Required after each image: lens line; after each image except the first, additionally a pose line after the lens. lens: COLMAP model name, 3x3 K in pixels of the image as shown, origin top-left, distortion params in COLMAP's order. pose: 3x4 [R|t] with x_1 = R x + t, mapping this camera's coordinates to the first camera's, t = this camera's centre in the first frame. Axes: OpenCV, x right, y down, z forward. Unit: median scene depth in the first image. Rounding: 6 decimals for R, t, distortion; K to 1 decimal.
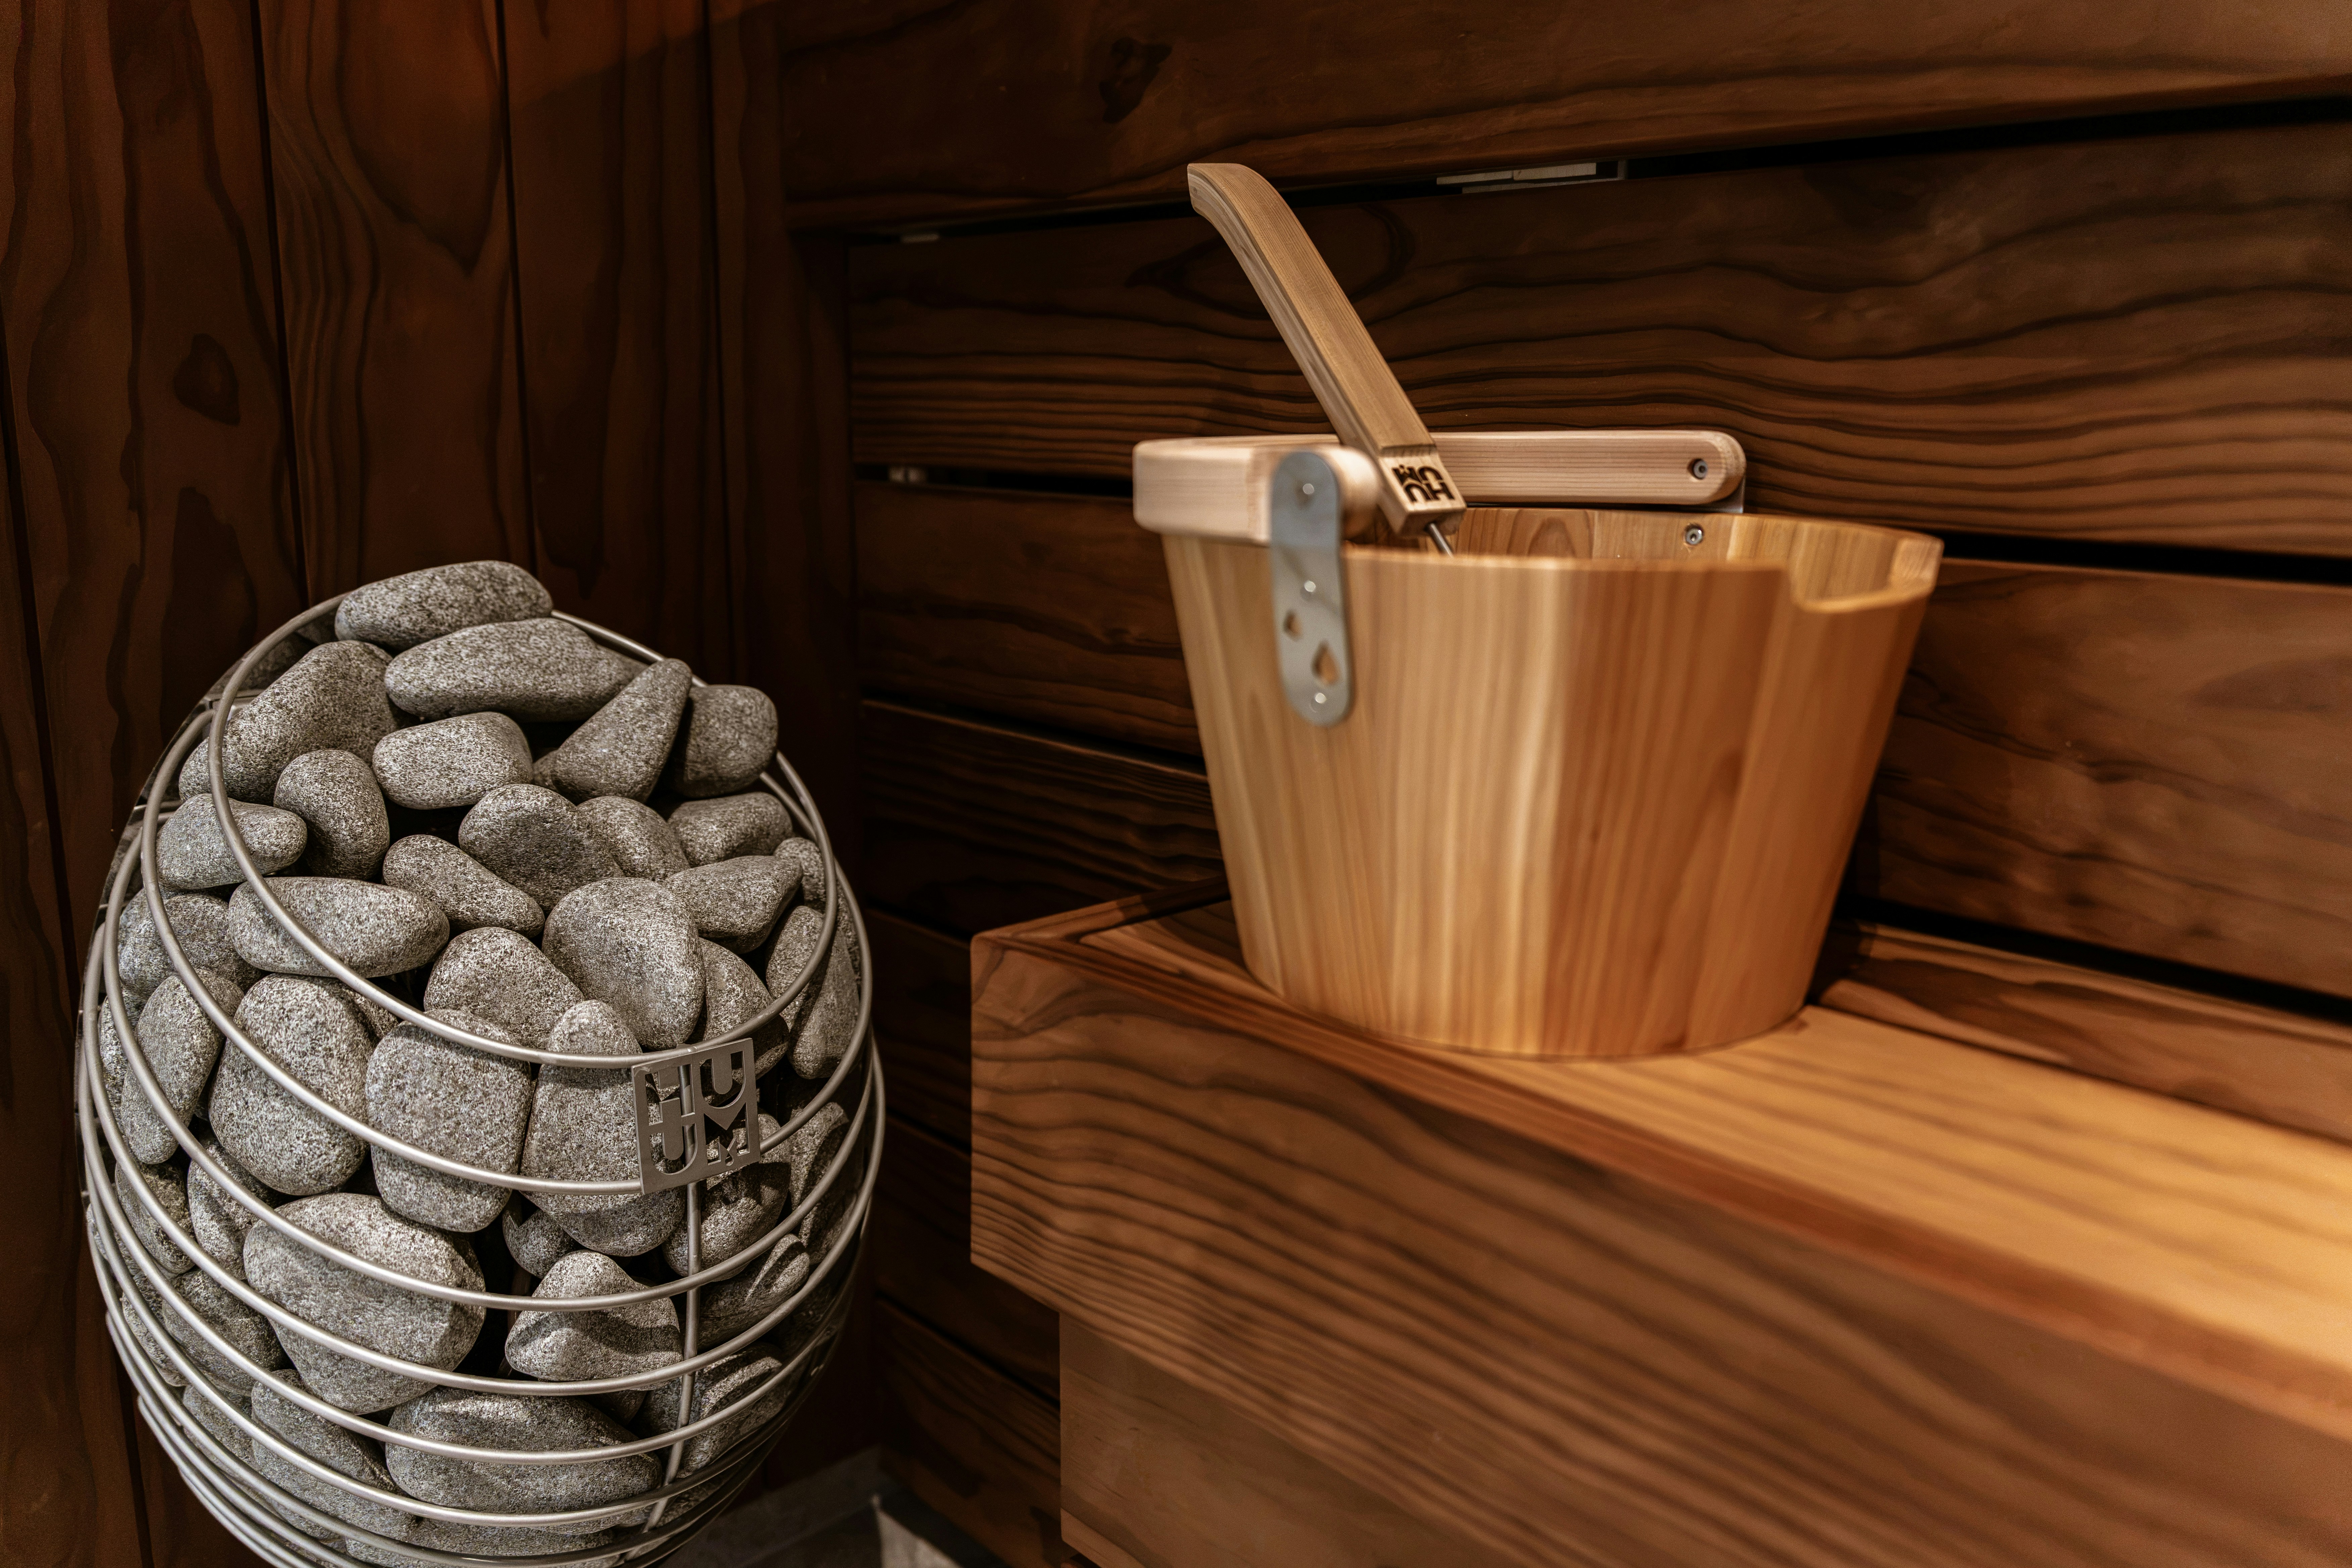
lens RADIAL K [[1796.0, 0, 1180.8], [0, 1796.0, 780.8], [0, 0, 1]] dist [-0.007090, -0.014743]
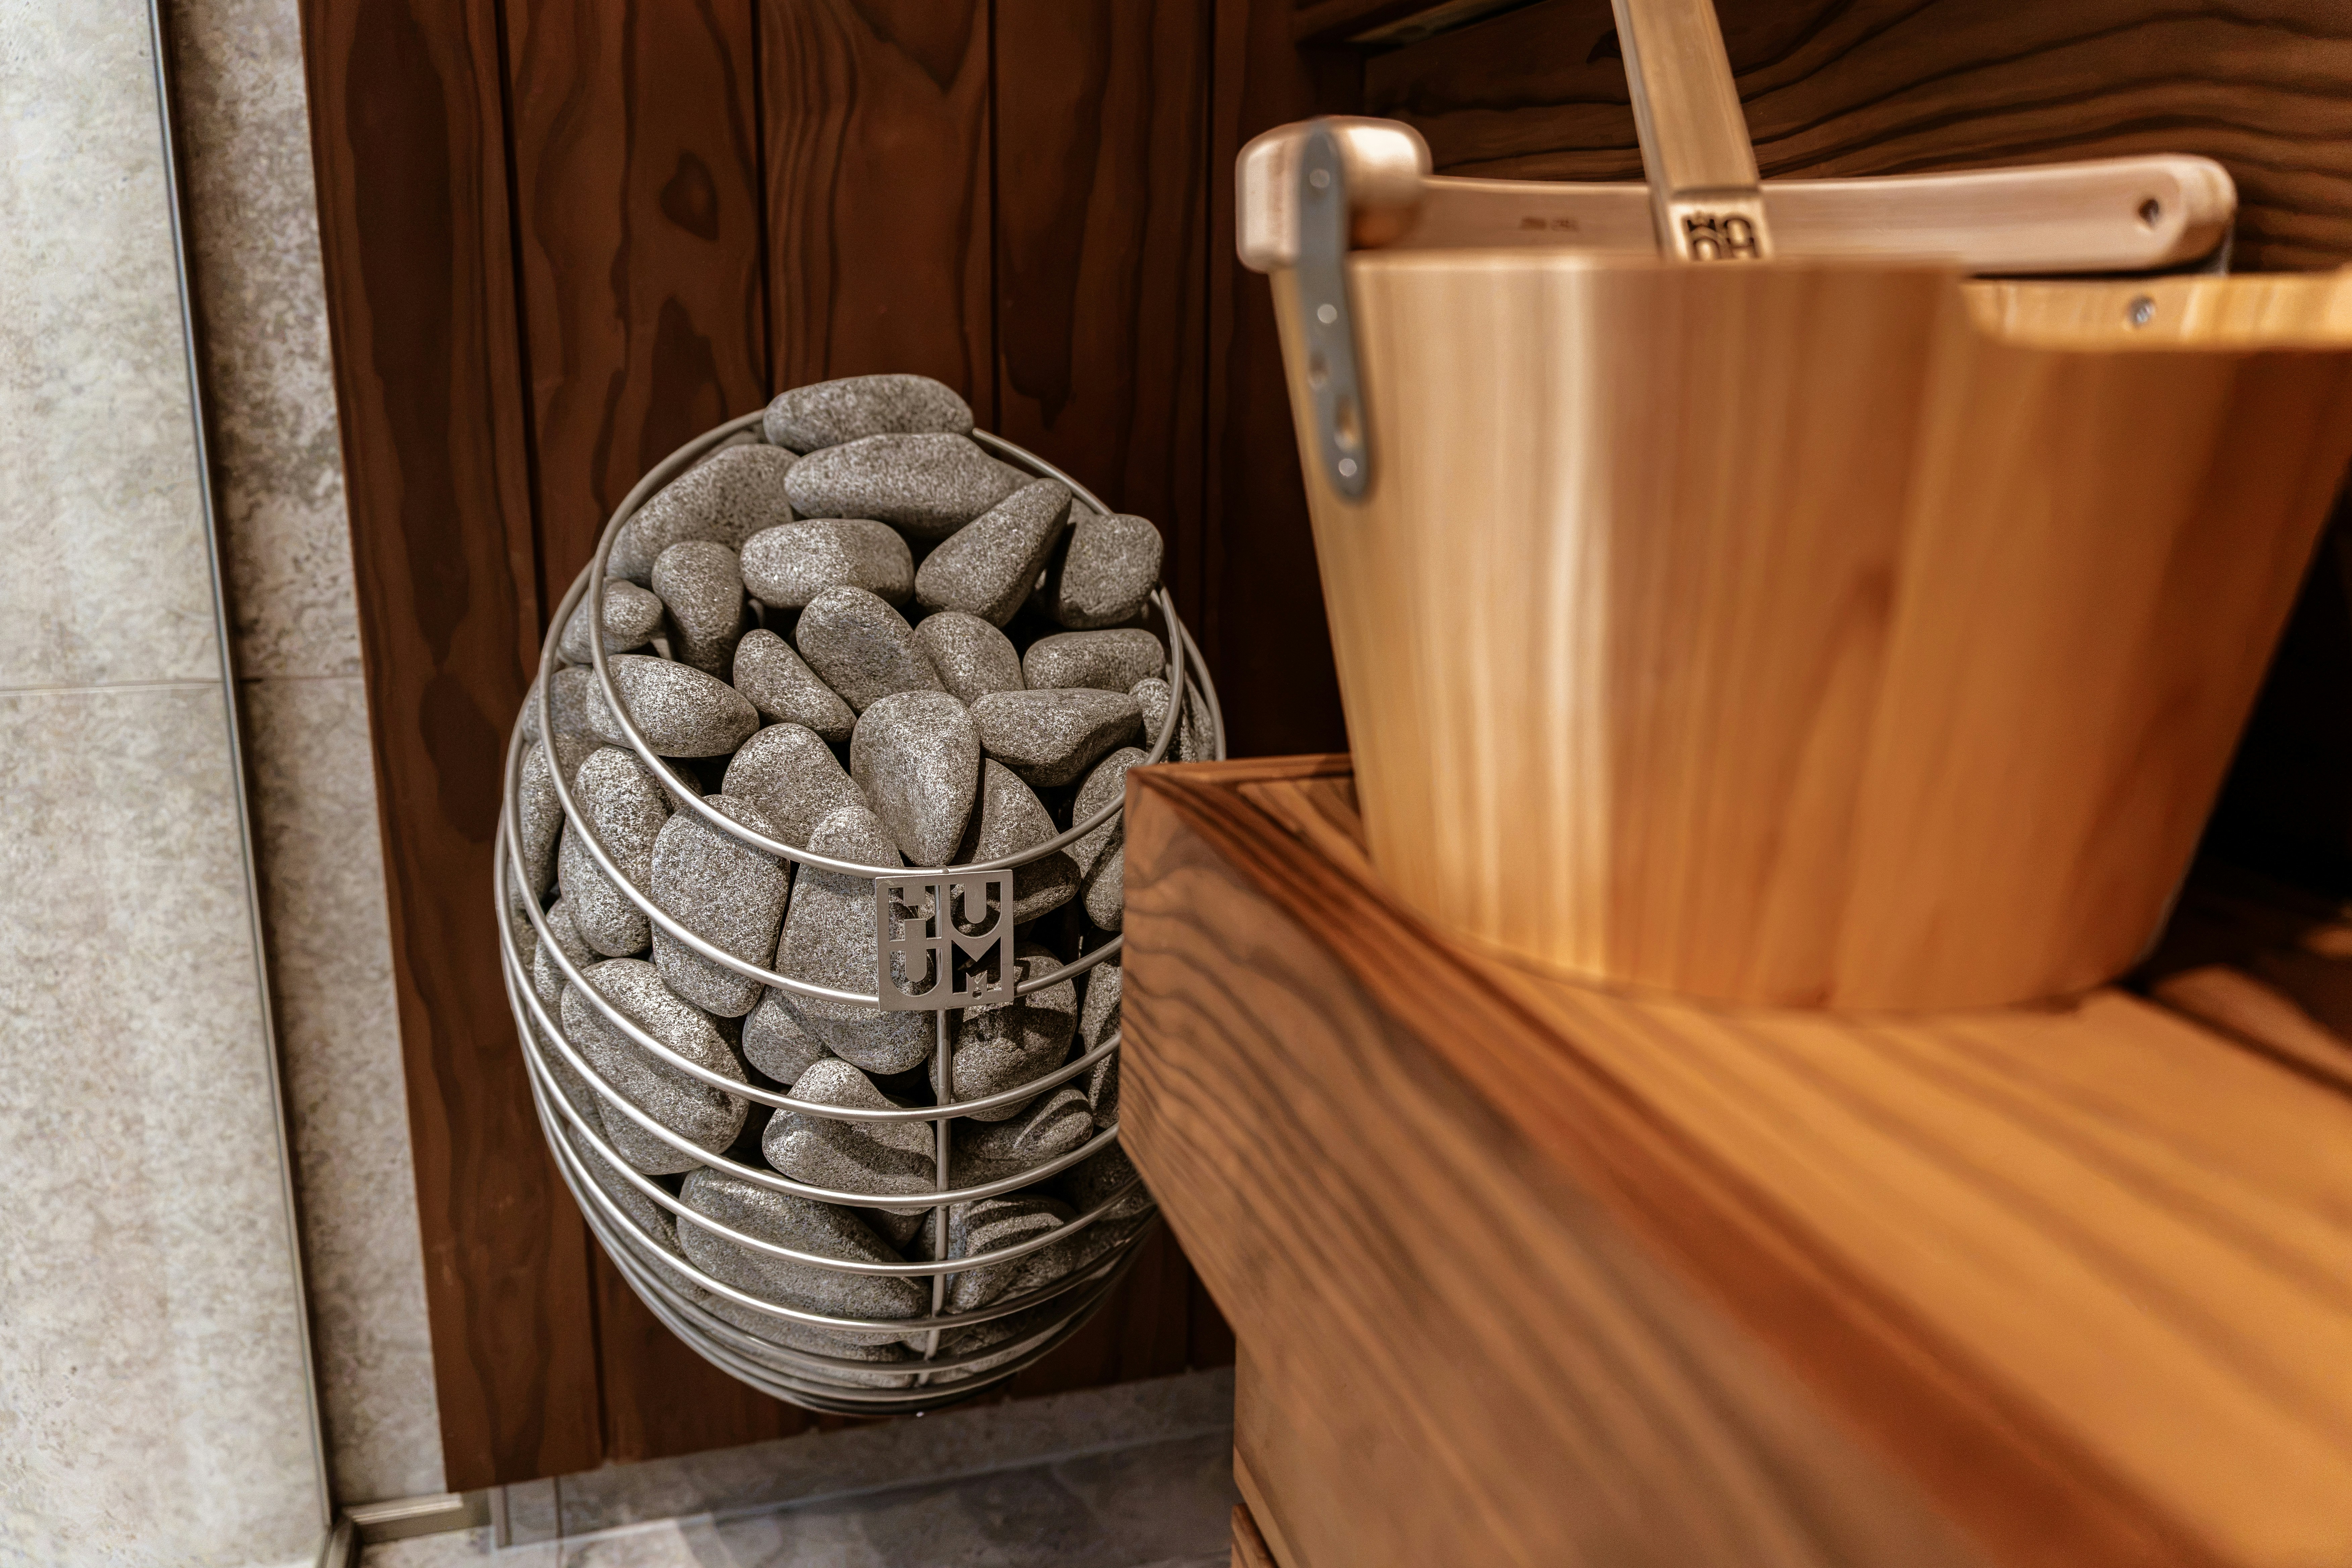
lens RADIAL K [[1796.0, 0, 1174.6], [0, 1796.0, 773.9], [0, 0, 1]] dist [-0.007090, -0.014743]
pose [[0.890486, 0.111797, -0.441063, 0.257935], [-0.097310, 0.993710, 0.055414, 0.034344], [0.444484, -0.006425, 0.895764, 0.203525]]
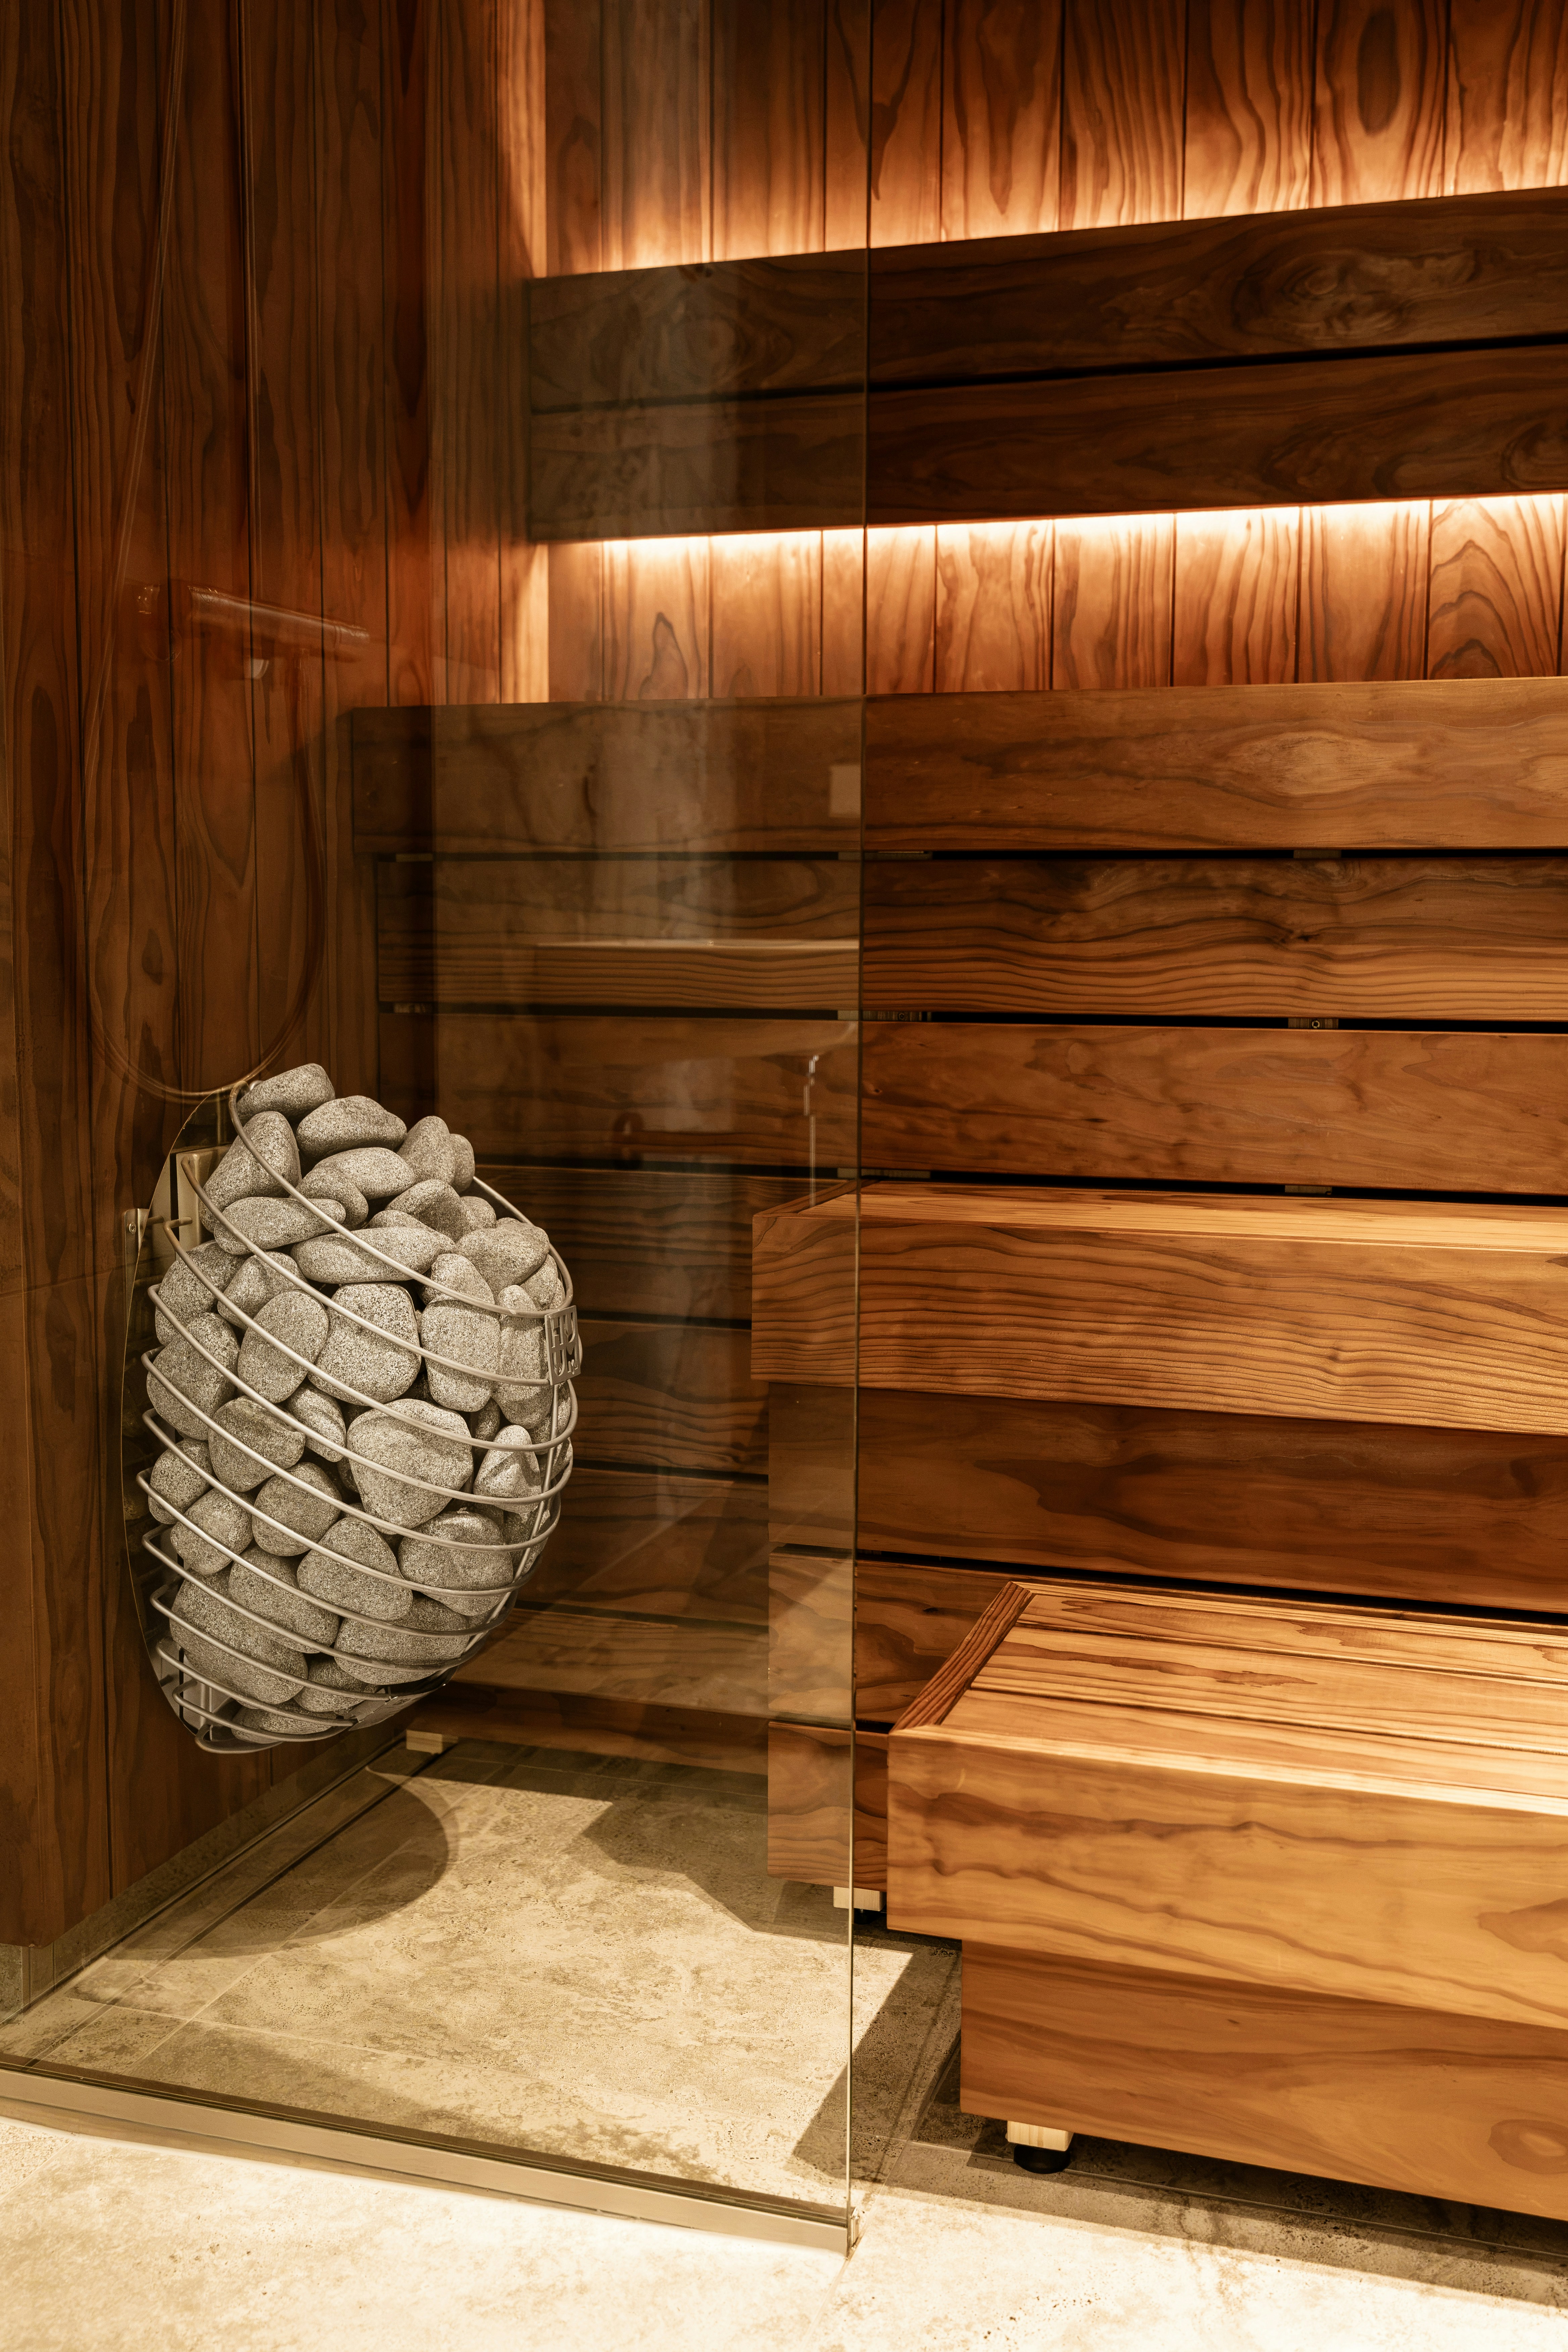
lens RADIAL K [[2304.3, 0, 771.2], [0, 2304.3, 1157.0], [0, 0, 1]] dist [0.006924, 0.000000]
pose [[0.885078, -0.055406, 0.462133, -1.204346], [0.103519, 0.991454, -0.079392, 0.210355], [-0.453785, 0.118108, 0.883249, -1.267942]]
